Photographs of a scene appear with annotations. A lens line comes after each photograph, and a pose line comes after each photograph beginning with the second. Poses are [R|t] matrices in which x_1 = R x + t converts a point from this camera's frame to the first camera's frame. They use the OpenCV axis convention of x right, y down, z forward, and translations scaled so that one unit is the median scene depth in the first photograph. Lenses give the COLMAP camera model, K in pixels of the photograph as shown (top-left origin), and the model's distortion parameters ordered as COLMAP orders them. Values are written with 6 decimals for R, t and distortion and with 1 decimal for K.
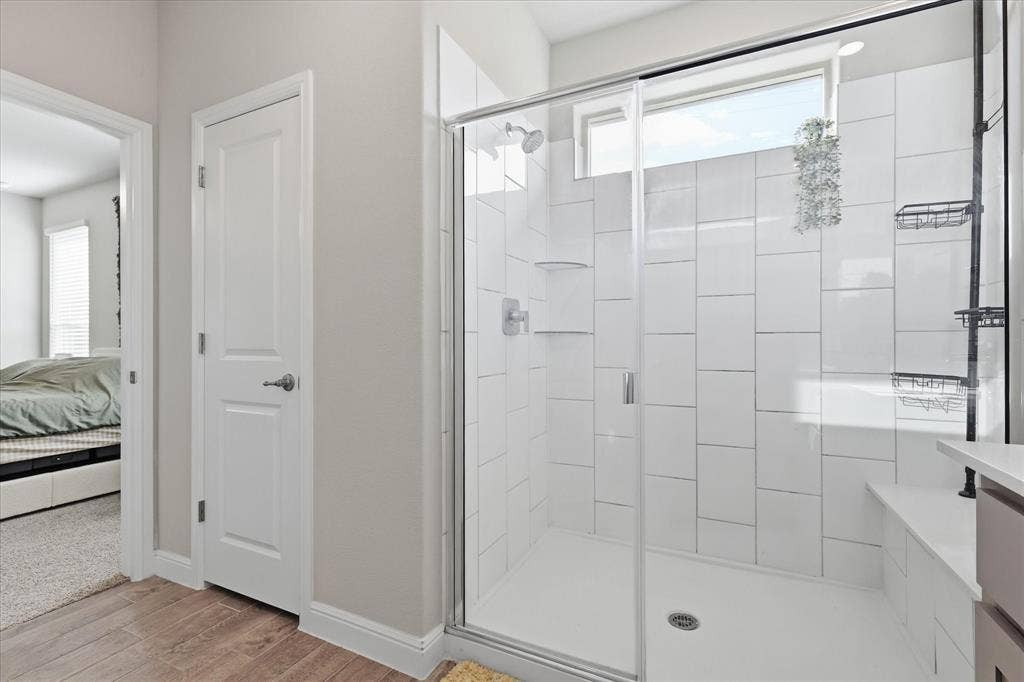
lens RADIAL K [[464.6, 0, 507.2], [0, 464.6, 336.4], [0, 0, 1]] dist [0.000984, 0.000040]
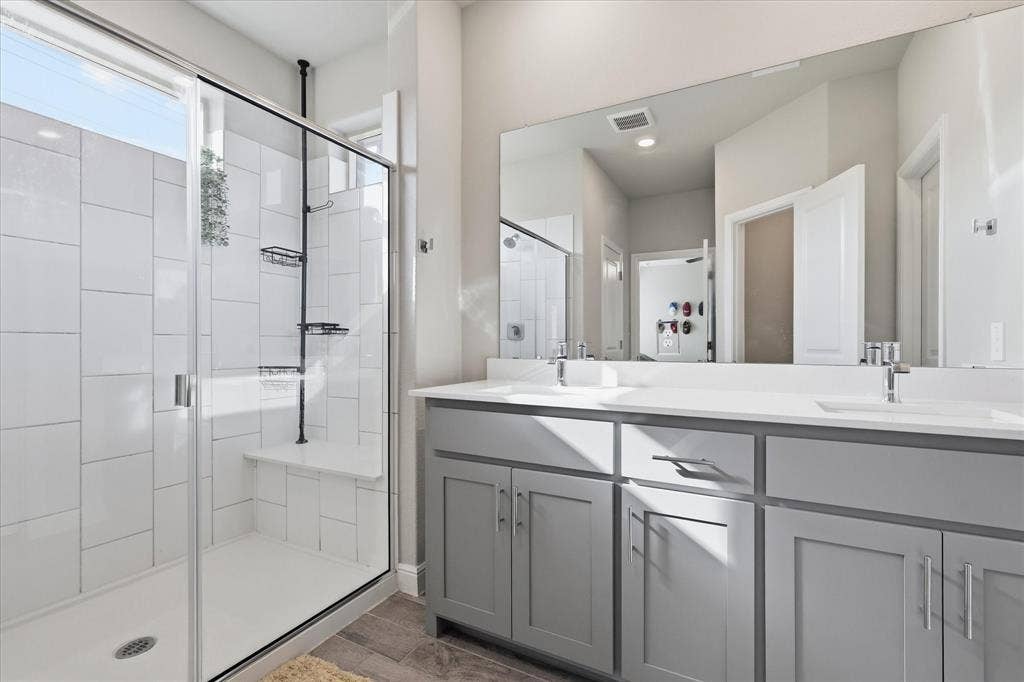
lens RADIAL K [[464.6, 0, 511.4], [0, 464.6, 347.1], [0, 0, 1]] dist [0.000984, 0.000040]
pose [[0.023830, -0.005226, 0.999702, -0.494803], [-0.011057, 0.999924, 0.005490, 0.005503], [-0.999655, -0.011185, 0.023770, 0.236740]]
